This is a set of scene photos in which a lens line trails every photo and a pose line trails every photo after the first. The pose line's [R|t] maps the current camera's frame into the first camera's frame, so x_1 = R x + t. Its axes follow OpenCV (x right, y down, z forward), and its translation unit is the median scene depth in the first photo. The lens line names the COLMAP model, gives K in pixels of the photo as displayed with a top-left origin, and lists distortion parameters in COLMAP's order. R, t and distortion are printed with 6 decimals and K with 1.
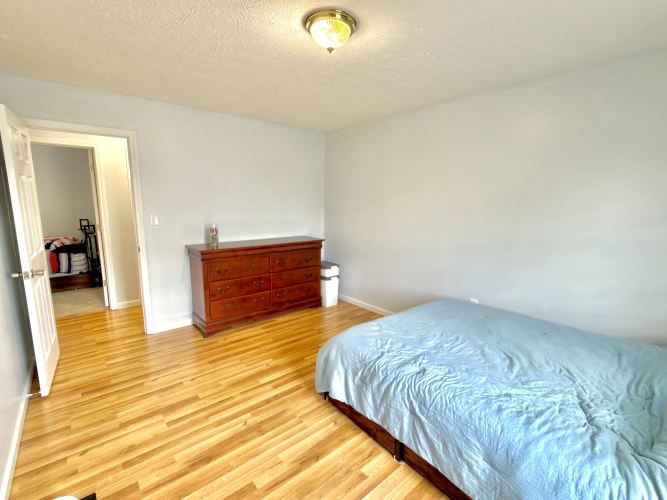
lens RADIAL K [[312.1, 0, 331.6], [0, 312.1, 251.8], [0, 0, 1]] dist [-0.009886, 0.000570]
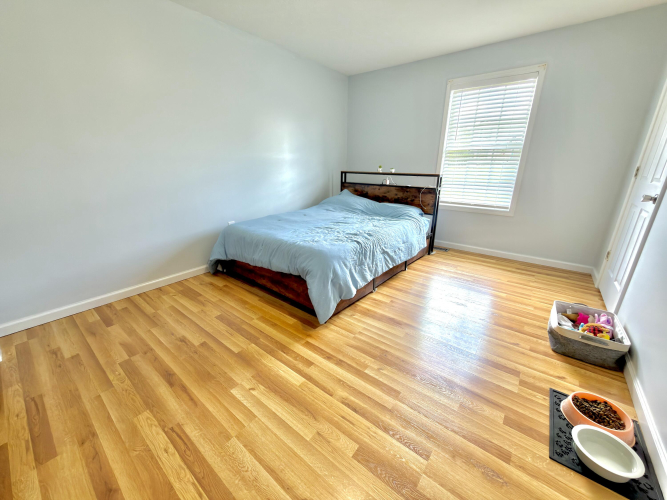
lens RADIAL K [[265.8, 0, 332.8], [0, 265.8, 249.5], [0, 0, 1]] dist [-0.000621, -0.000091]
pose [[-0.194925, -0.321838, 0.926512, -0.752478], [0.156070, 0.922419, 0.353251, -0.057338], [-0.968321, 0.213458, -0.129574, 1.021070]]
